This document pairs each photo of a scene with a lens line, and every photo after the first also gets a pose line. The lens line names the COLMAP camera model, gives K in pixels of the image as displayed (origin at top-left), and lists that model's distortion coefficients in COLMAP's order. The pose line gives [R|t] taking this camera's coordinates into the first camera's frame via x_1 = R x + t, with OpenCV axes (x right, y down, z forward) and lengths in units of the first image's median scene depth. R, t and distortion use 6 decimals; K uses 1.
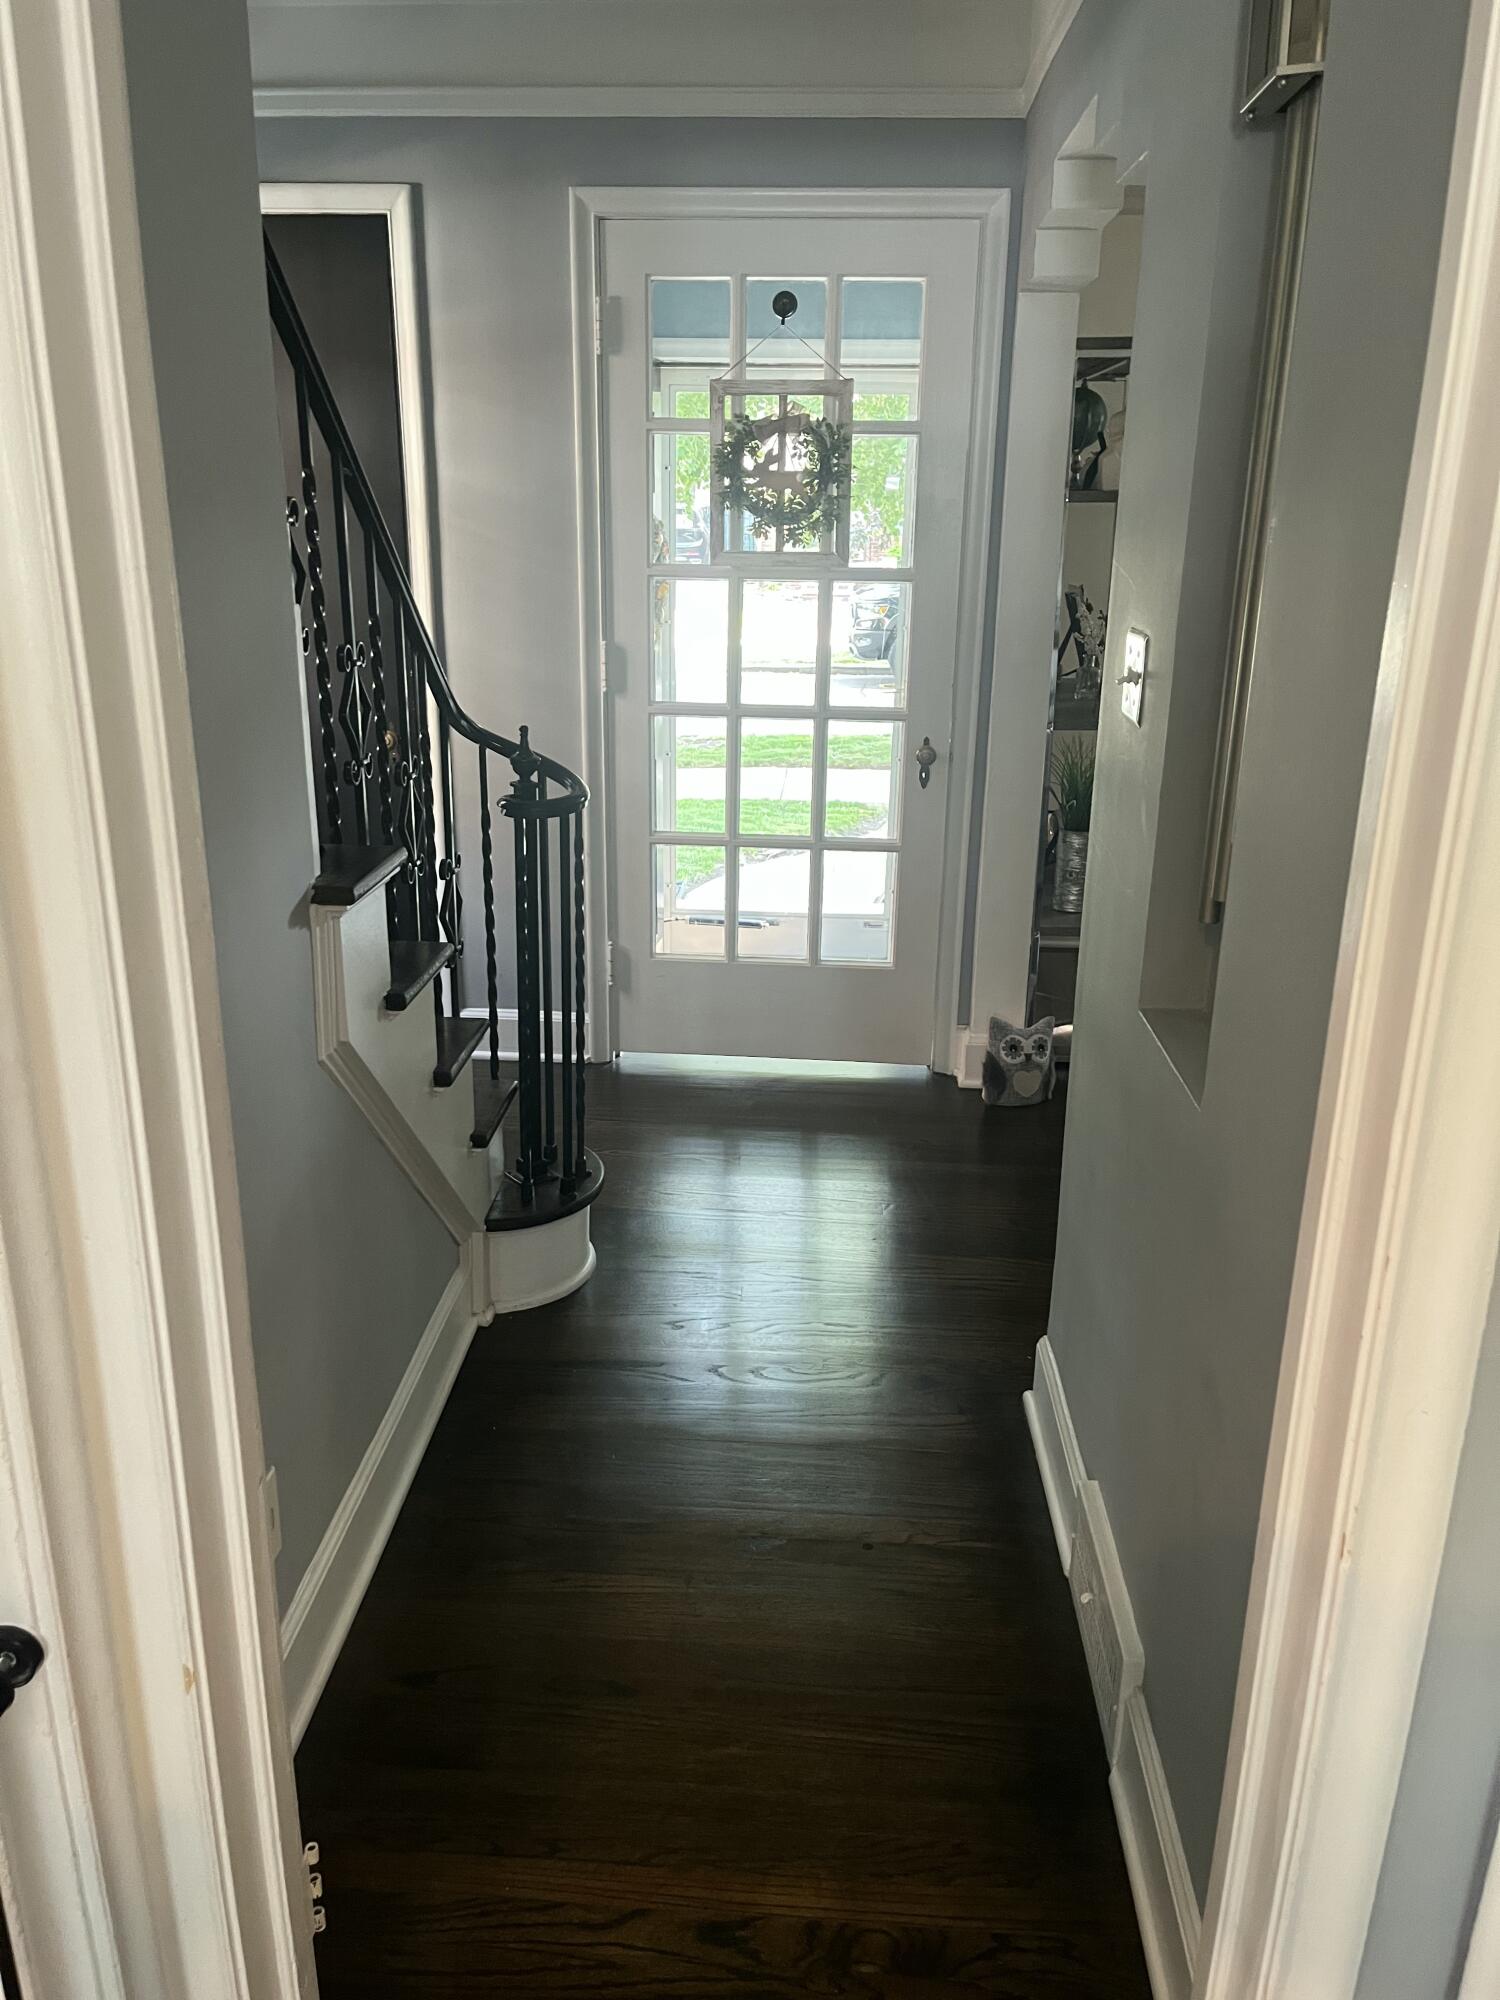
lens RADIAL K [[1523.4, 0, 744.8], [0, 1523.4, 1003.0], [0, 0, 1]] dist [0.071832, -0.095432]
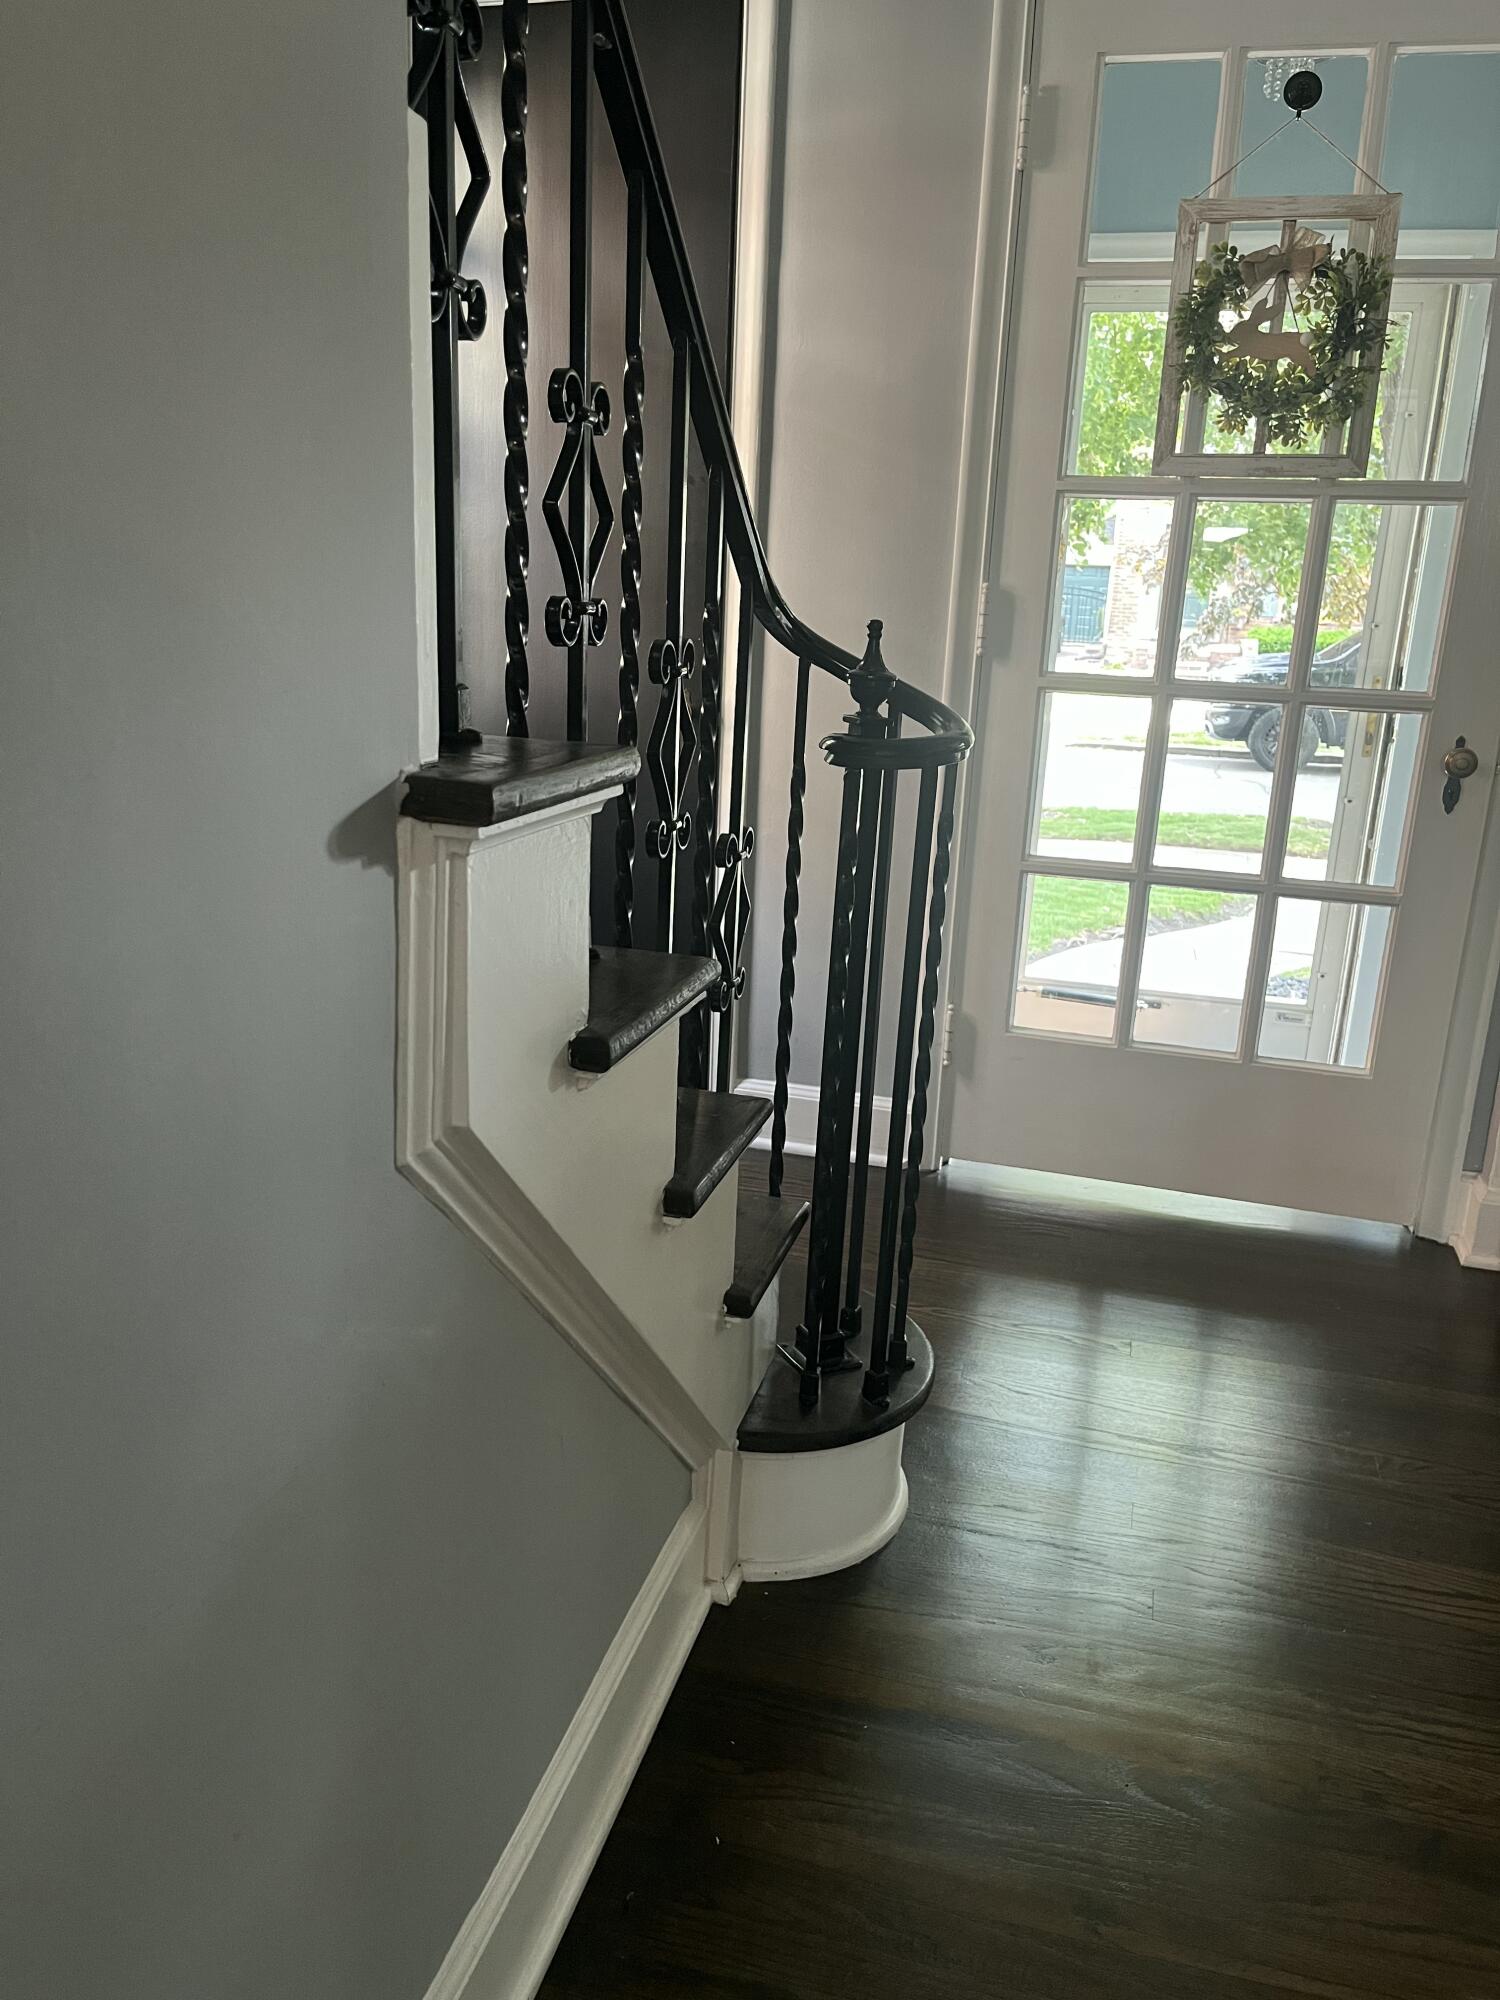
lens RADIAL K [[1523.4, 0, 752.9], [0, 1523.4, 1005.6], [0, 0, 1]] dist [0.071832, -0.095432]
pose [[0.978487, 0.081975, -0.189326, -0.048639], [-0.091757, 0.994832, -0.043481, 0.000159], [0.184783, 0.059918, 0.980951, 0.304892]]
